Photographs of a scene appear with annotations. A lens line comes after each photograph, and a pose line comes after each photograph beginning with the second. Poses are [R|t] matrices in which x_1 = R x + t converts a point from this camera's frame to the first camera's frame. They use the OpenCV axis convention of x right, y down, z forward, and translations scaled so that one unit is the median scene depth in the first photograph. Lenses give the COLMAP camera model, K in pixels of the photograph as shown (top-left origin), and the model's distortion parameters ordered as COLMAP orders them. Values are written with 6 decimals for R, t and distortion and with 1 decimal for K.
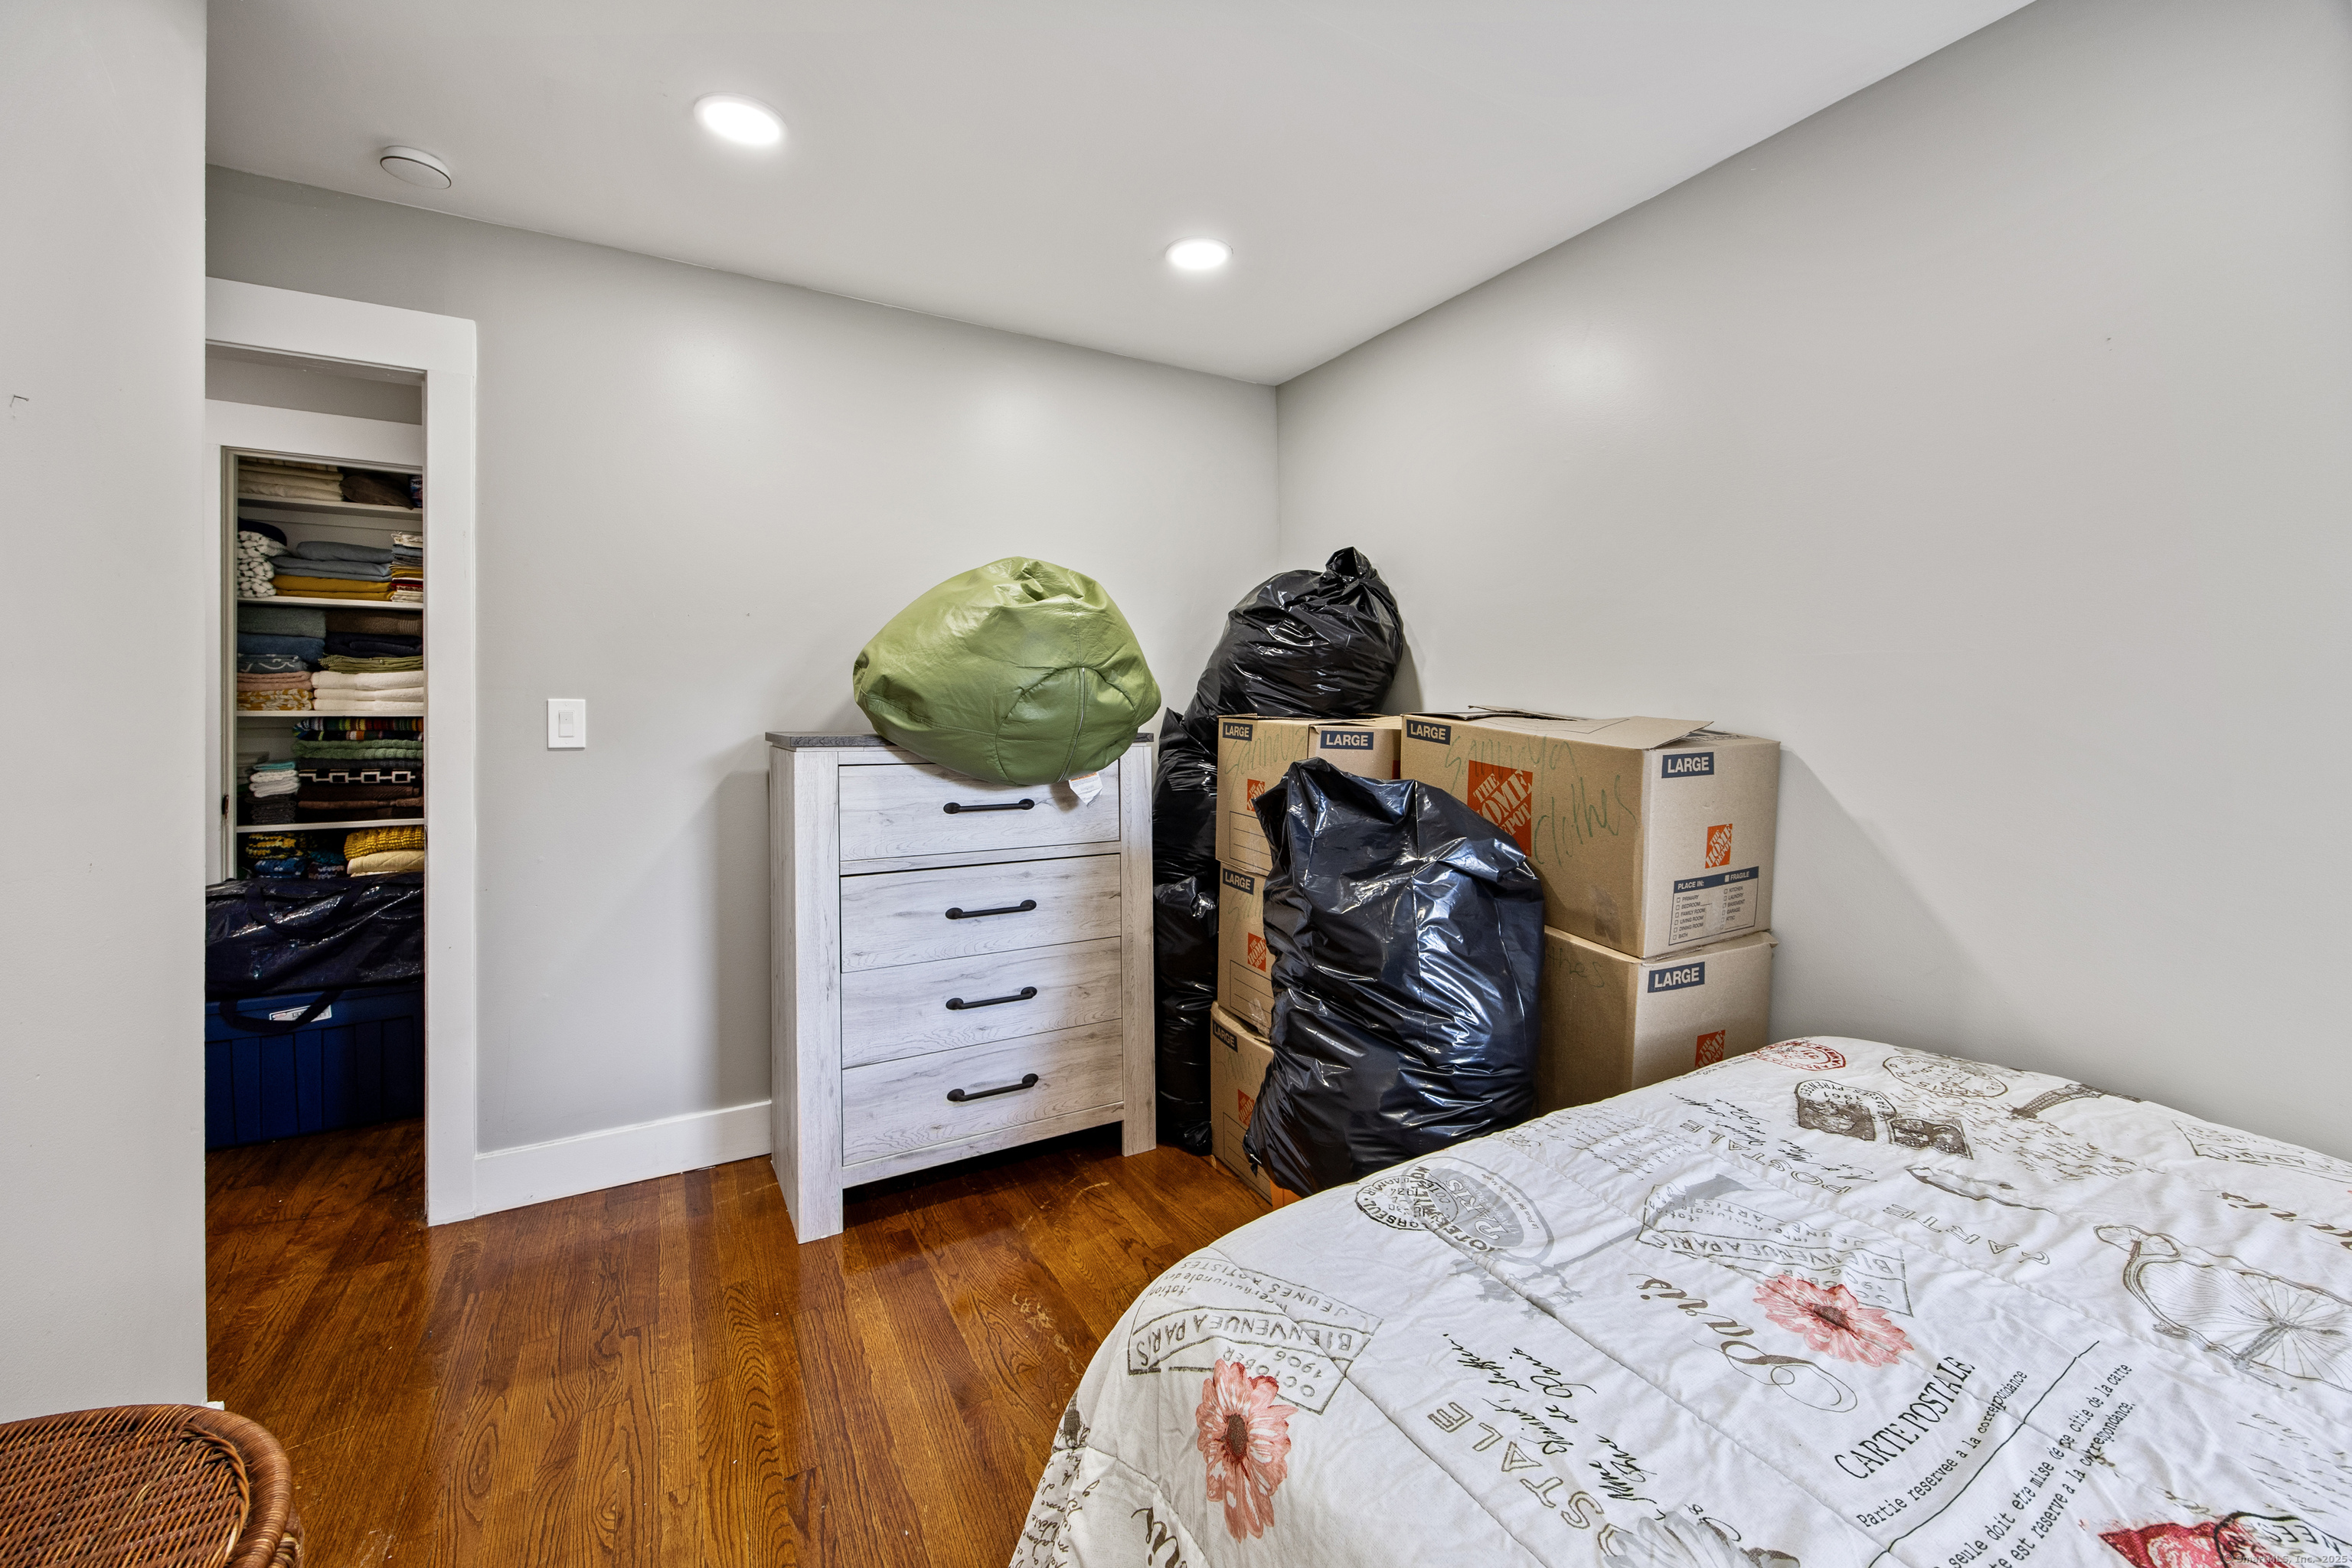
lens RADIAL K [[934.2, 0, 1178.0], [0, 934.2, 741.1], [0, 0, 1]] dist [-0.000203, 0.000506]
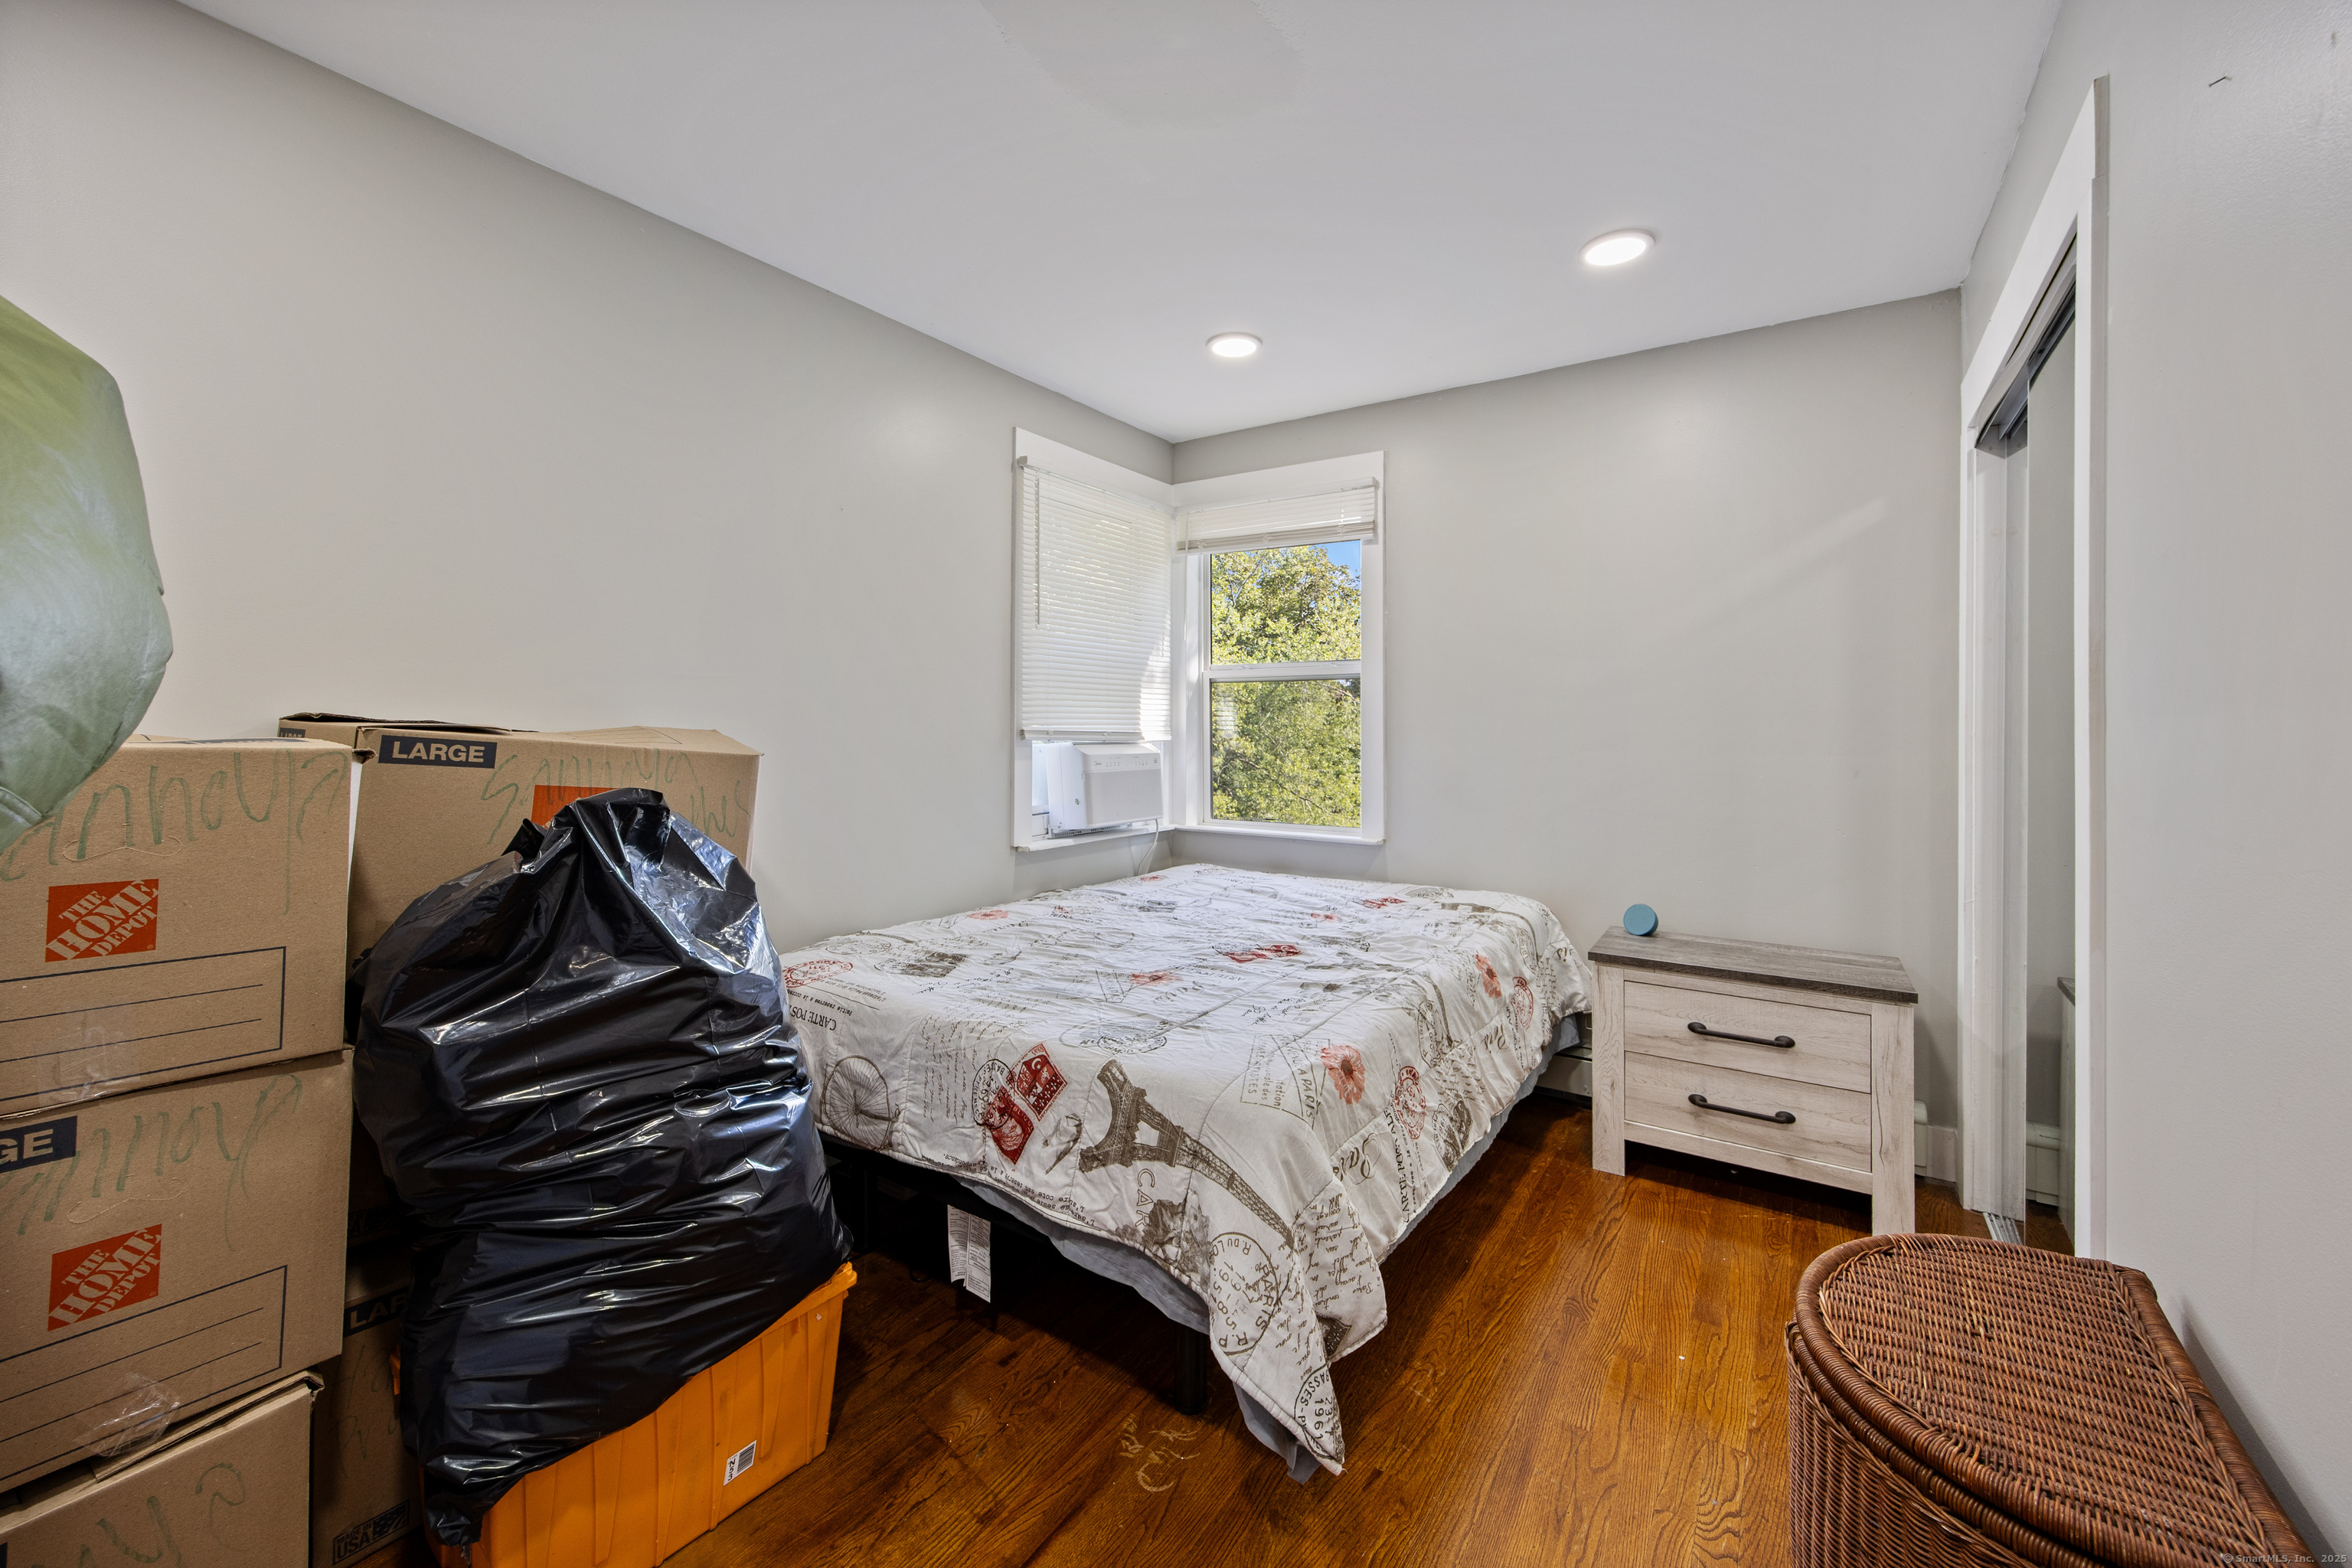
lens RADIAL K [[934.2, 0, 1178.0], [0, 934.2, 741.1], [0, 0, 1]] dist [-0.000203, 0.000506]
pose [[-0.469167, -0.014462, 0.882991, -0.603754], [0.030384, 0.999010, 0.032507, -0.024397], [-0.882586, 0.042080, -0.468263, 0.862631]]
